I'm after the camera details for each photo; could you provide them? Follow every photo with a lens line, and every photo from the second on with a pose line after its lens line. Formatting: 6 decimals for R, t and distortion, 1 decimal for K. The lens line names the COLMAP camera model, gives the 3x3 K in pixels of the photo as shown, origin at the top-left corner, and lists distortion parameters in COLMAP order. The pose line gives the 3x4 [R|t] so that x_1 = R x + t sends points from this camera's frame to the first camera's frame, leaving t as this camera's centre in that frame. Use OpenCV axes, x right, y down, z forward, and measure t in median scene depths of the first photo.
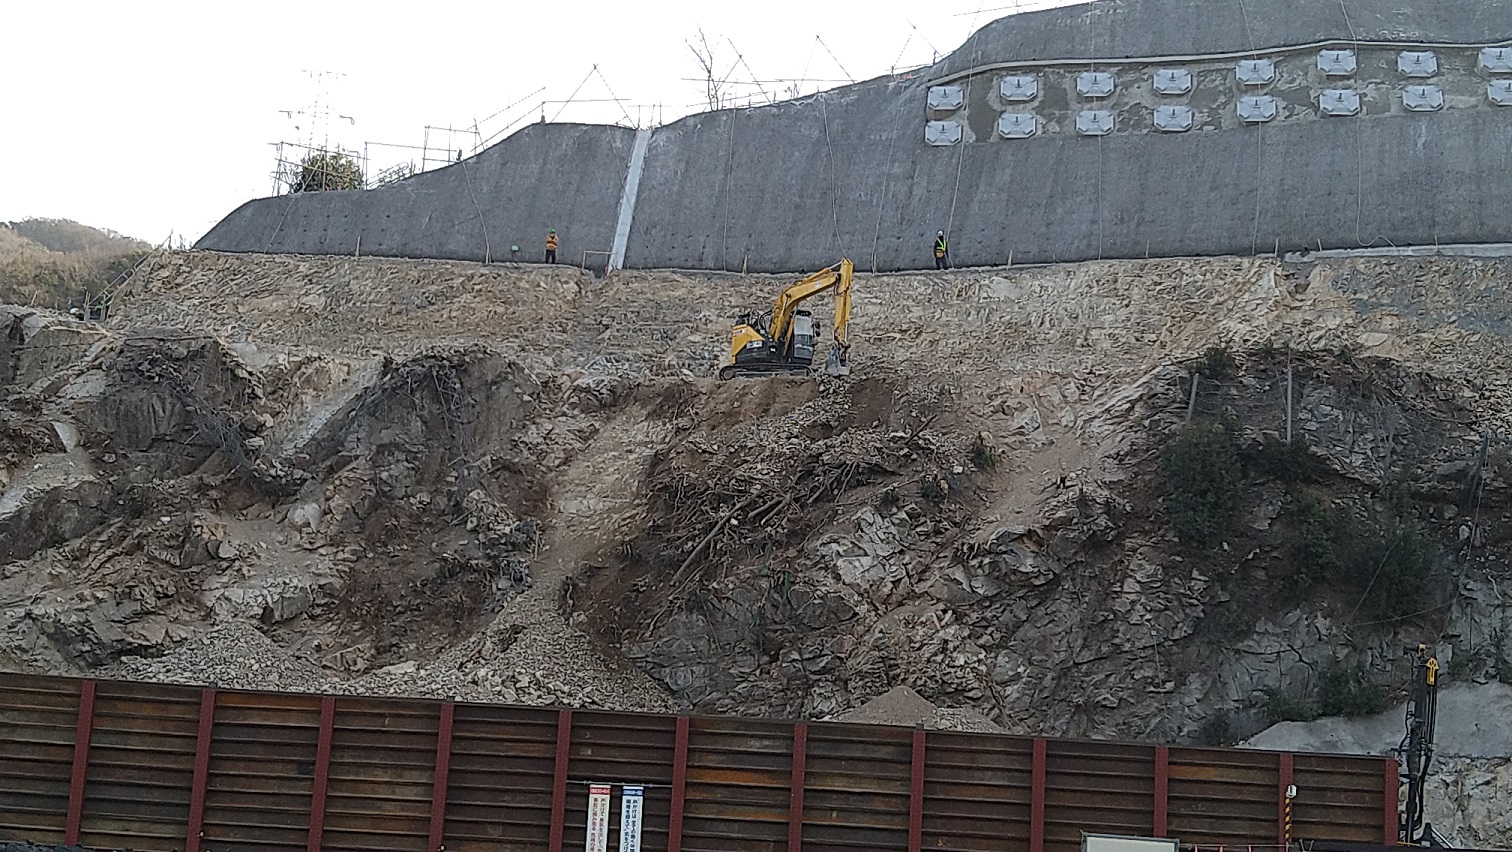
lens RADIAL K [[2394.5, 0, 694.1], [0, 2394.5, 333.6], [0, 0, 1]] dist [0.079942, -0.145321]
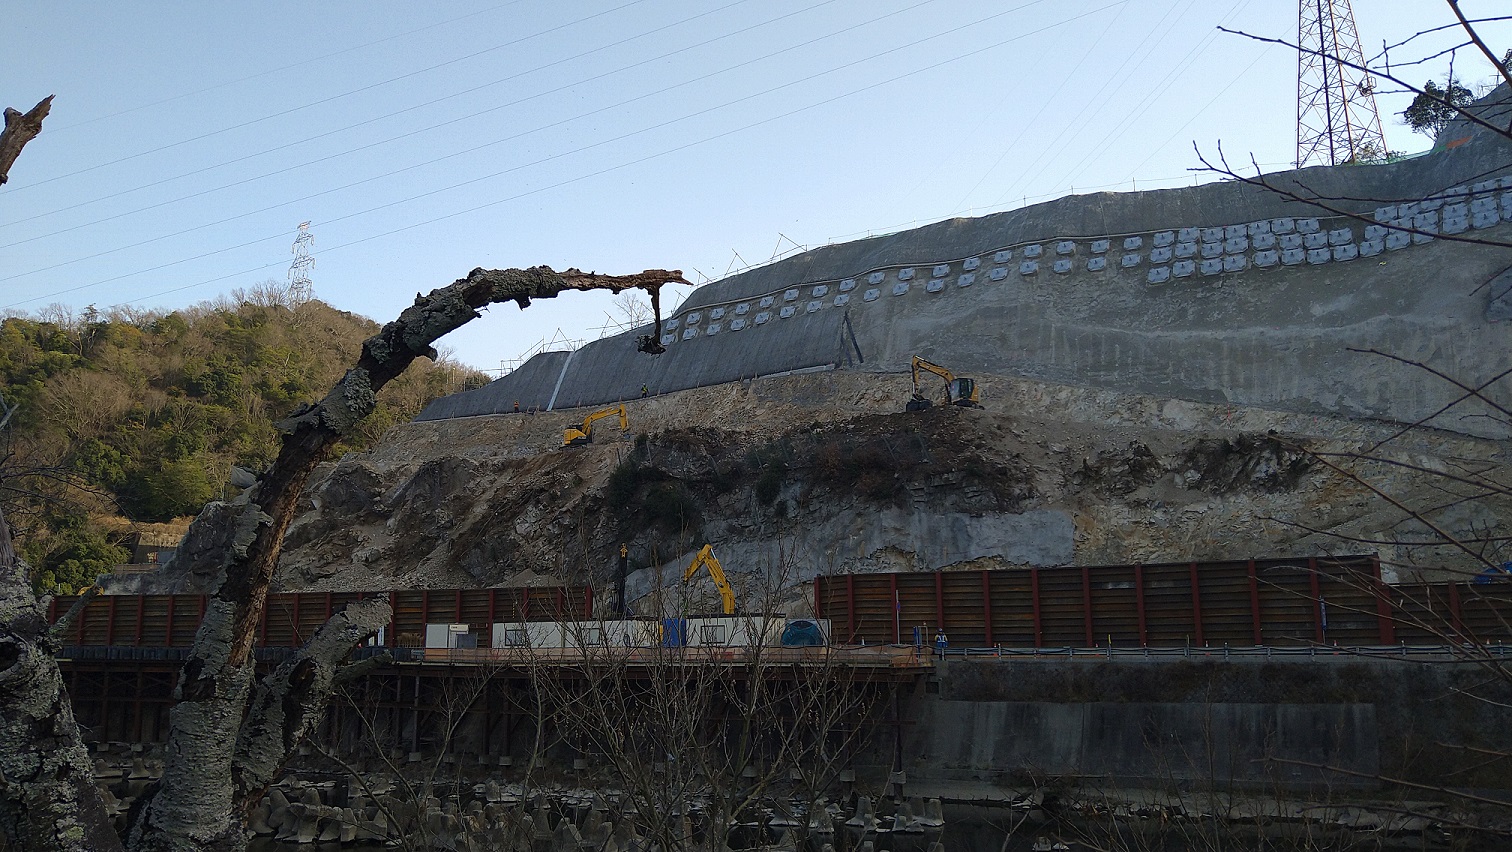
lens RADIAL K [[1183.3, 0, 734.4], [0, 1183.3, 426.0], [0, 0, 1]] dist [0.090217, -0.192845]
pose [[0.948108, -0.120209, -0.294350, 0.681978], [0.135512, 0.990256, 0.032078, -0.029904], [0.287626, -0.070302, 0.955159, -0.240665]]
